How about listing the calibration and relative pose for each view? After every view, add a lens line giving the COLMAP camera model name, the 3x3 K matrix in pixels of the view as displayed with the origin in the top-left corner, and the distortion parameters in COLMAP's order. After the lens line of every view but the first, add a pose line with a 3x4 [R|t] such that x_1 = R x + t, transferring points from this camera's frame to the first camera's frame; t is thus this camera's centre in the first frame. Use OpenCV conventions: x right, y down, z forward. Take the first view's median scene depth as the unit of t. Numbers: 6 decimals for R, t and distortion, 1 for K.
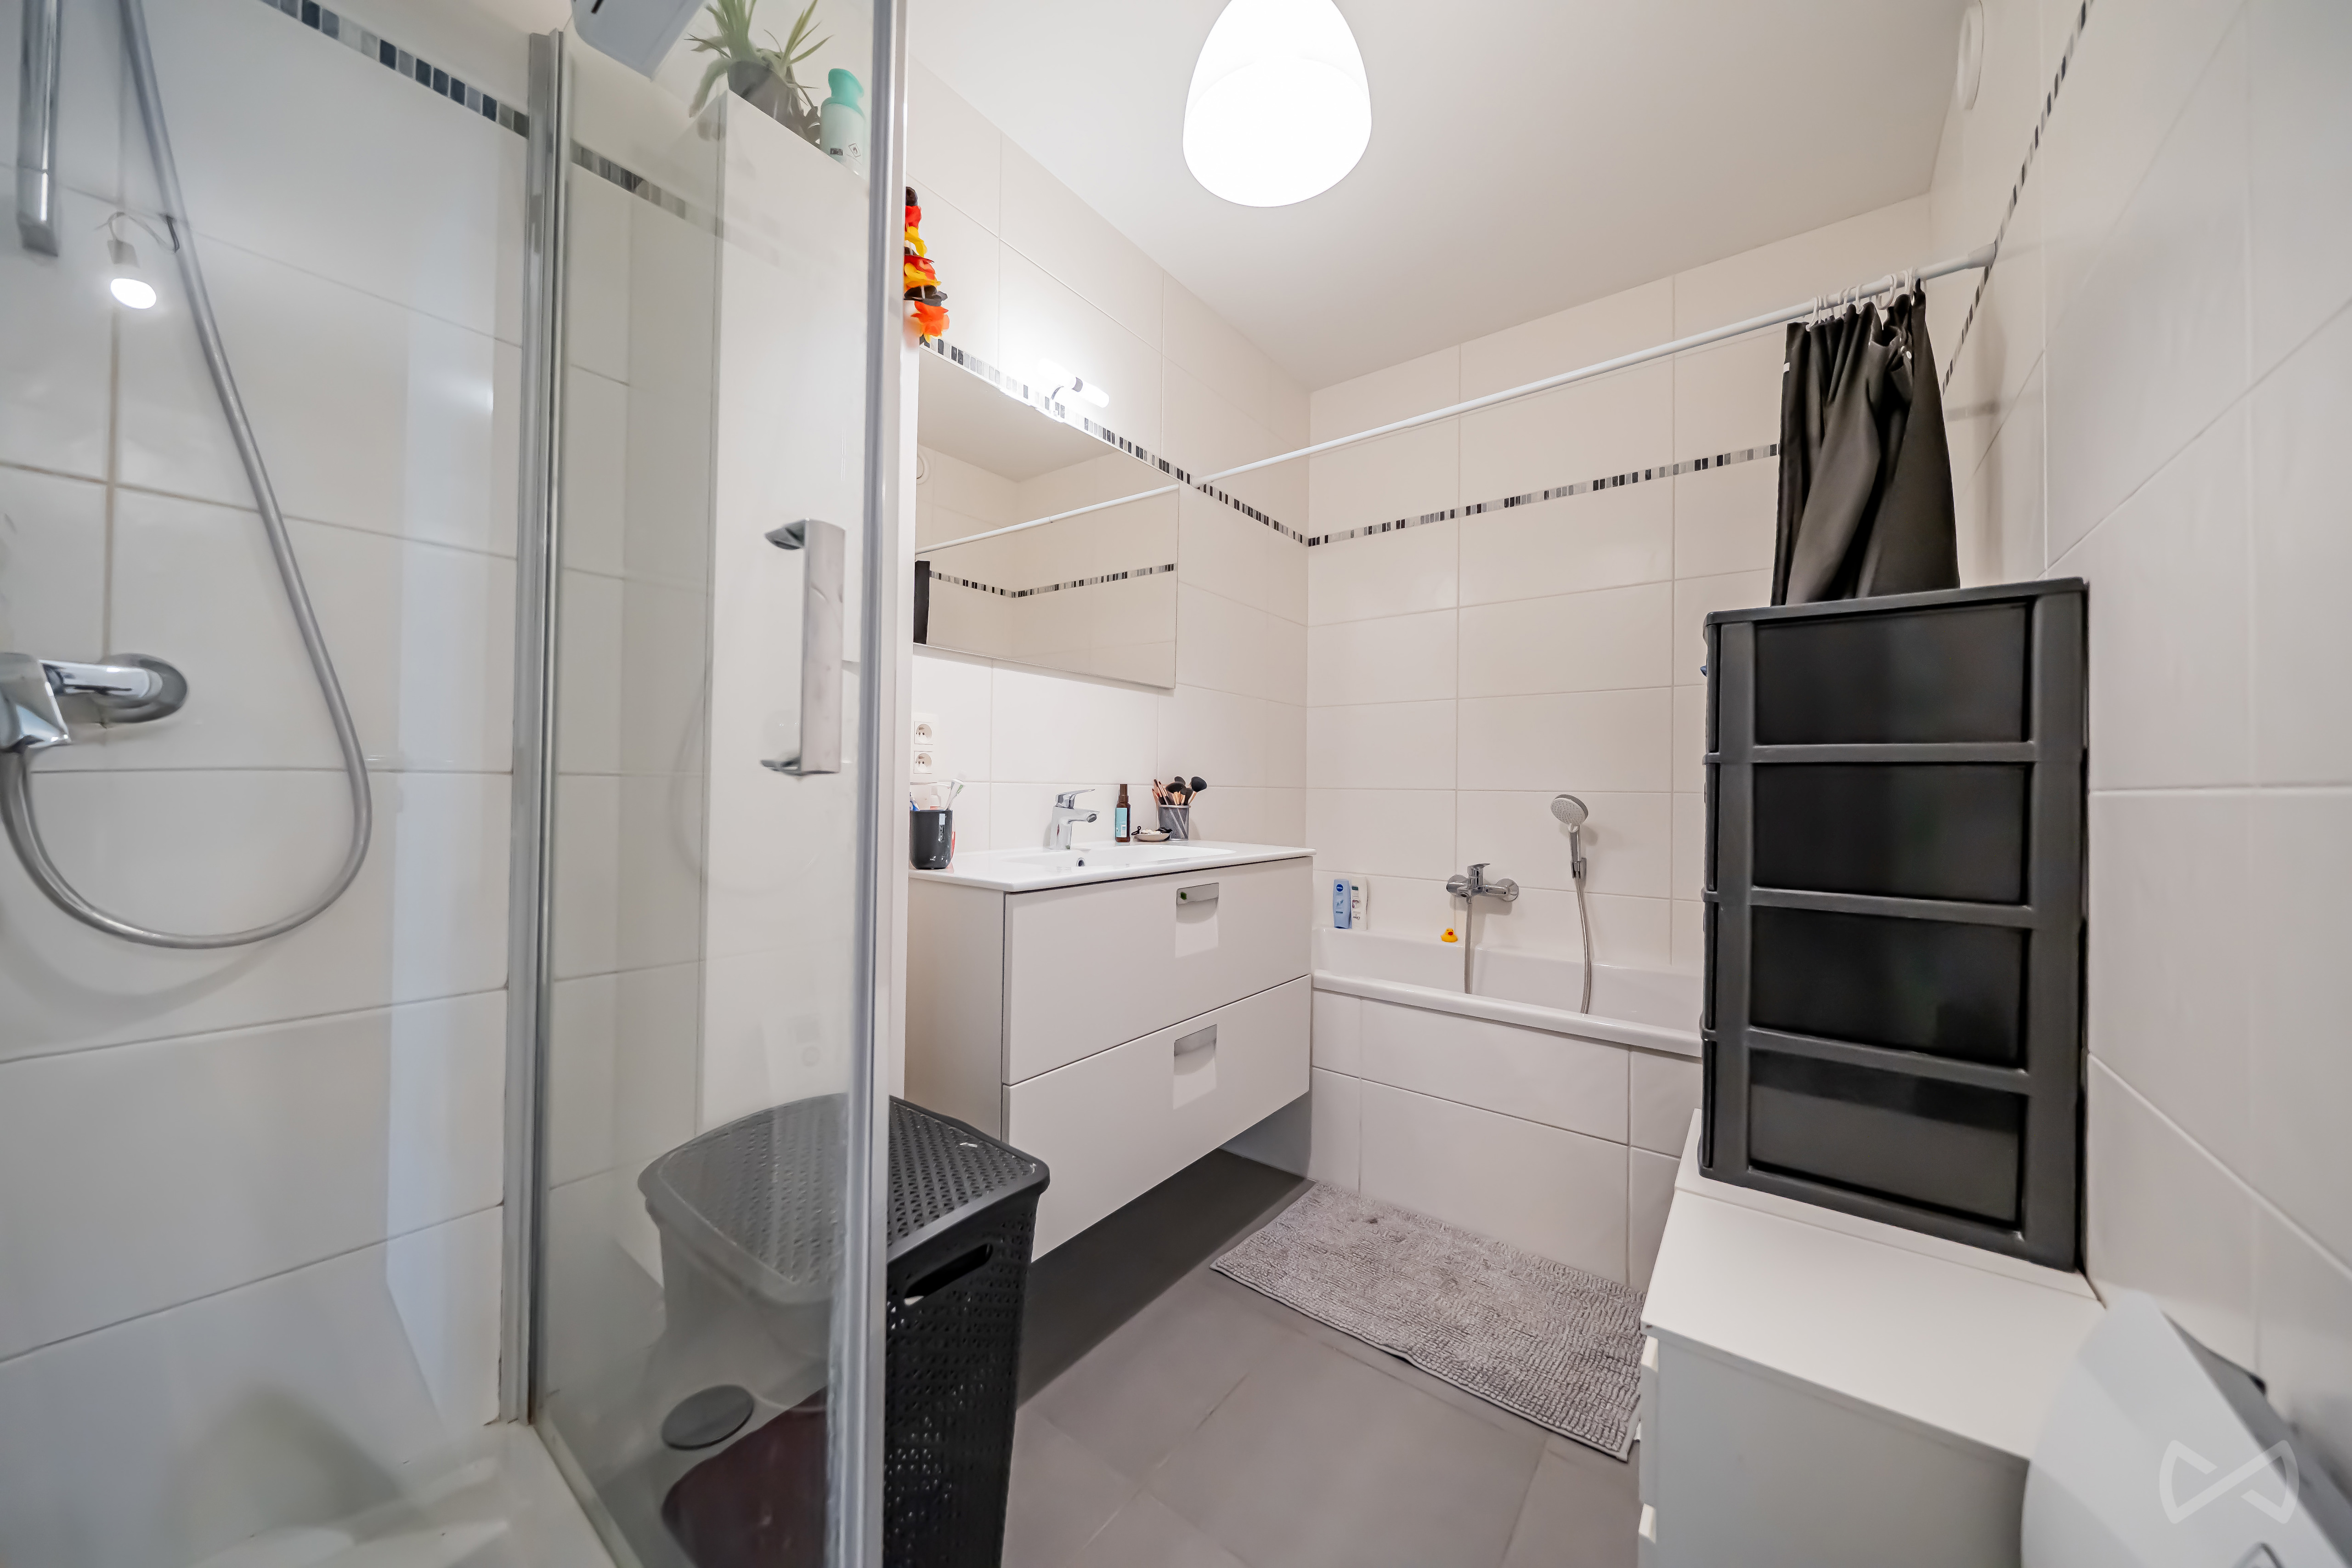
lens RADIAL K [[810.1, 0, 1176.4], [0, 810.1, 779.2], [0, 0, 1]] dist [-0.005807, 0.000251]
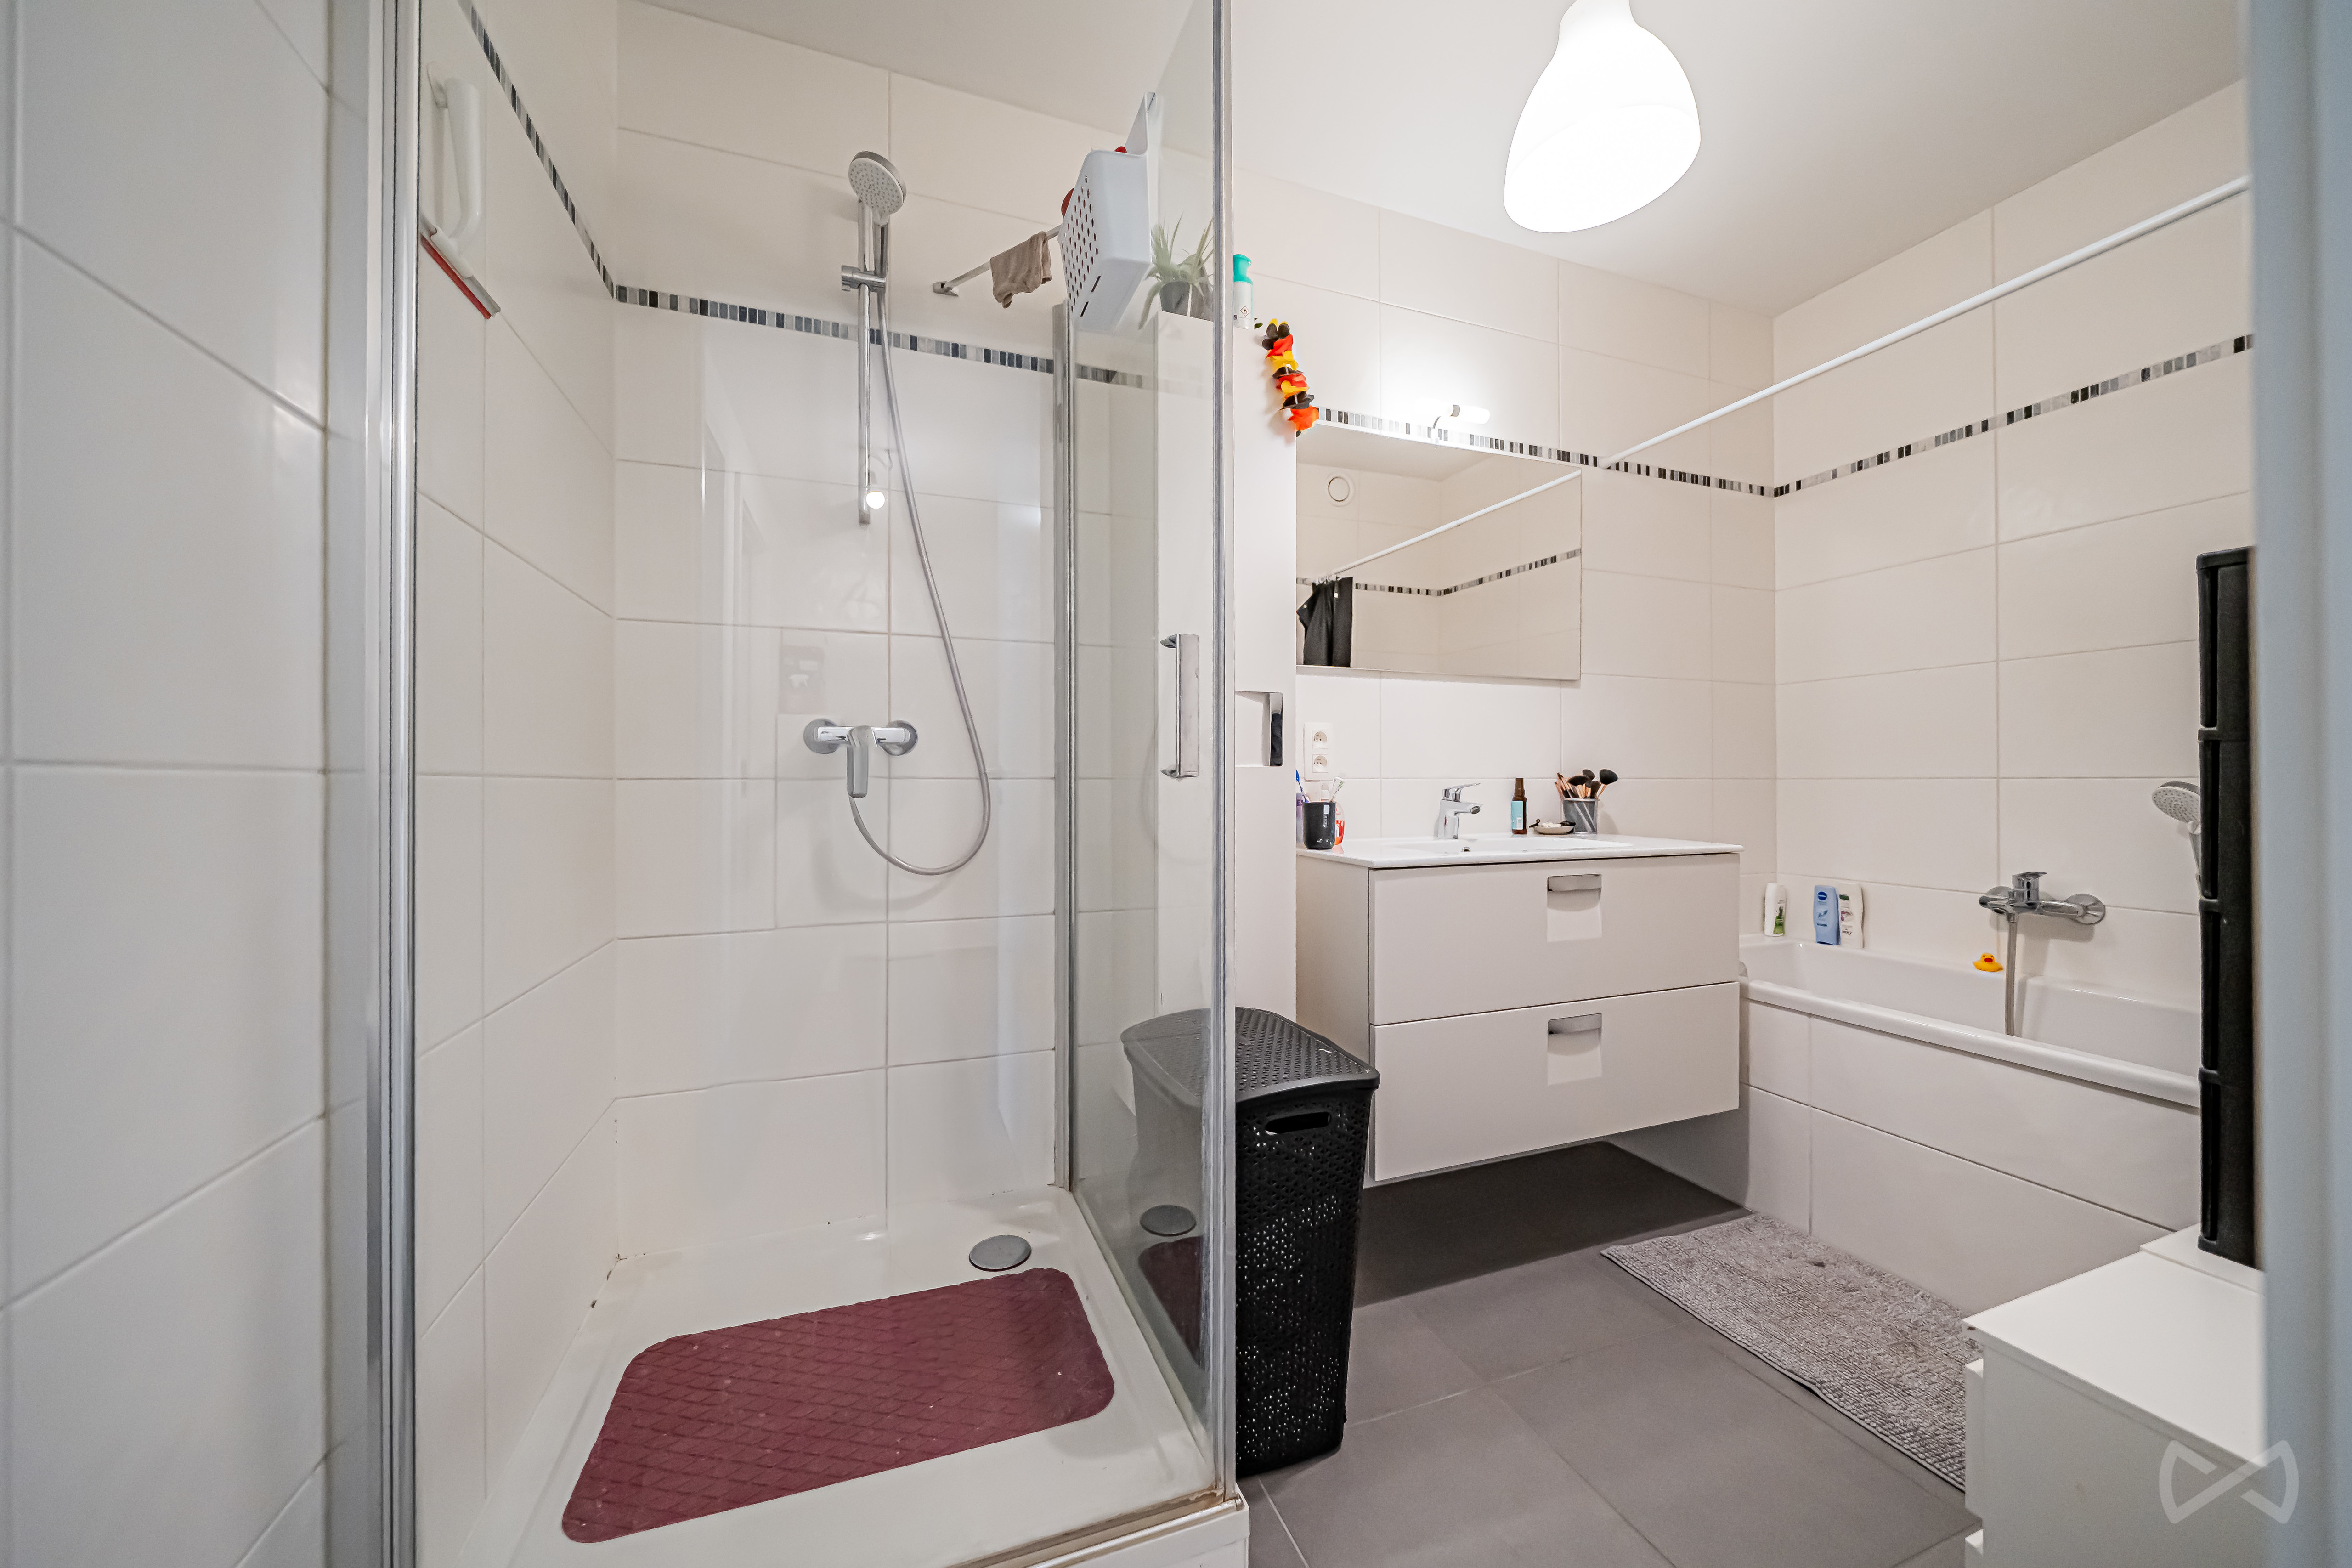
lens RADIAL K [[810.1, 0, 1165.1], [0, 810.1, 779.9], [0, 0, 1]] dist [-0.005807, 0.000251]
pose [[0.848165, -0.016183, -0.529485, 0.134877], [0.019146, 0.999817, 0.000112, -0.000457], [0.529386, -0.010233, 0.848319, -0.155344]]
